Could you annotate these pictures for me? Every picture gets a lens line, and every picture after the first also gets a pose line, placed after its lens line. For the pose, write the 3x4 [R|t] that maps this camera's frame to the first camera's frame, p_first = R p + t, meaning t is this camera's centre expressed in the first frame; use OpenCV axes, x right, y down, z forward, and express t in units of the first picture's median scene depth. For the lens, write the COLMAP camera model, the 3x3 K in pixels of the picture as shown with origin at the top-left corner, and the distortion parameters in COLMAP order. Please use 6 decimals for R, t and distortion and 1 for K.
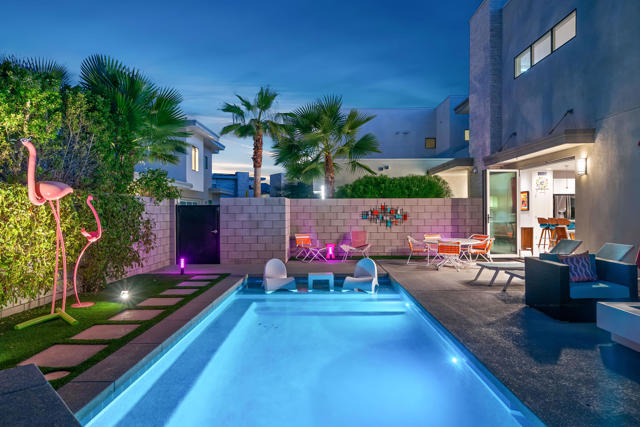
lens RADIAL K [[403.7, 0, 320.0], [0, 403.7, 213.5], [0, 0, 1]] dist [-0.002142, -0.002192]
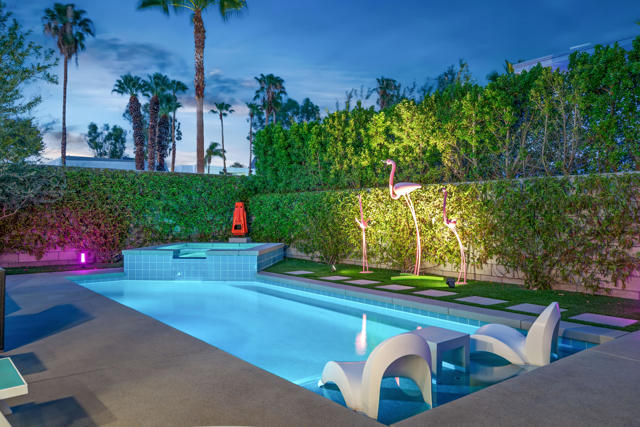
lens RADIAL K [[484.7, 0, 320.0], [0, 484.7, 213.5], [0, 0, 1]] dist [0.002079, -0.004353]
pose [[-0.772682, 0.007045, -0.634754, 0.324009], [0.004670, 0.999974, 0.005414, 0.011101], [0.634776, 0.001219, -0.772695, 0.986400]]
